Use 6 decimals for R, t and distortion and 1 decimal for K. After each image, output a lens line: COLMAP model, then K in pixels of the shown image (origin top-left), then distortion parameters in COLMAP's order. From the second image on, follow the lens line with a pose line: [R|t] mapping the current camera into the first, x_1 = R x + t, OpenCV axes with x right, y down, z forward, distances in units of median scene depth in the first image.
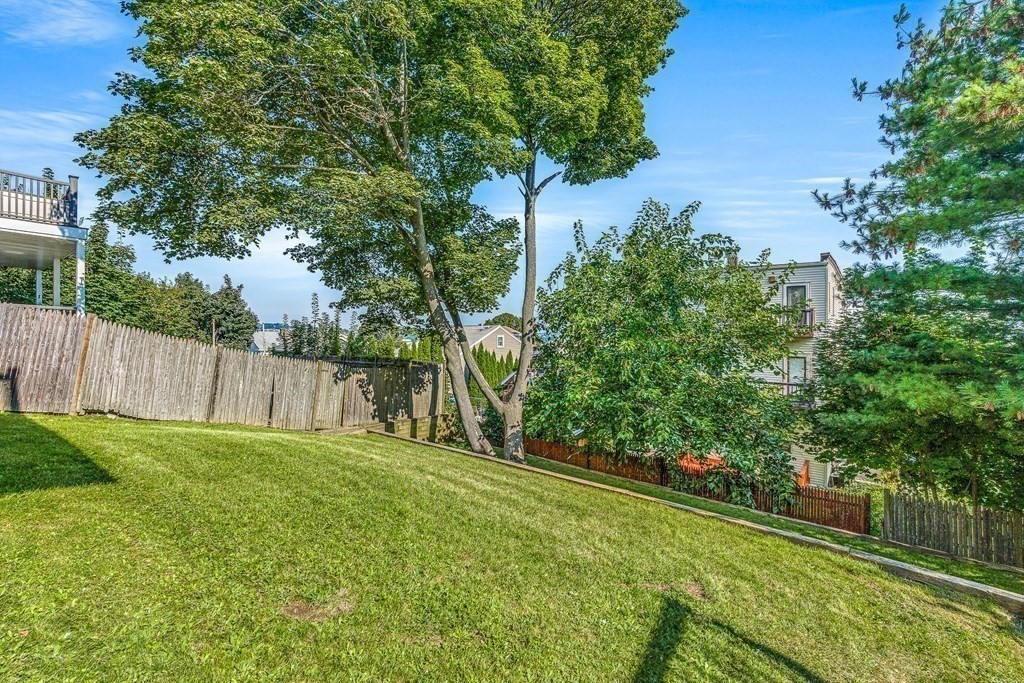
lens RADIAL K [[453.4, 0, 516.9], [0, 453.4, 340.3], [0, 0, 1]] dist [0.000641, -0.000111]
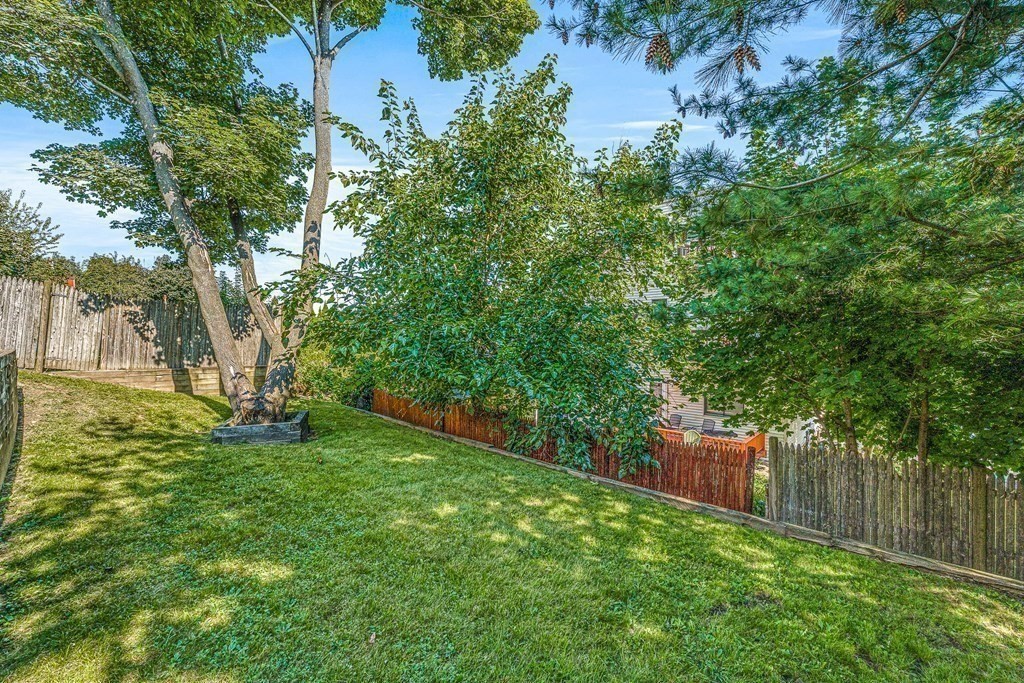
lens RADIAL K [[453.4, 0, 507.3], [0, 453.4, 344.4], [0, 0, 1]] dist [0.000641, -0.000111]
pose [[0.996109, -0.015151, -0.086822, 0.387725], [0.017034, 0.999635, 0.020990, 0.139516], [0.086472, -0.022387, 0.996003, 0.268839]]
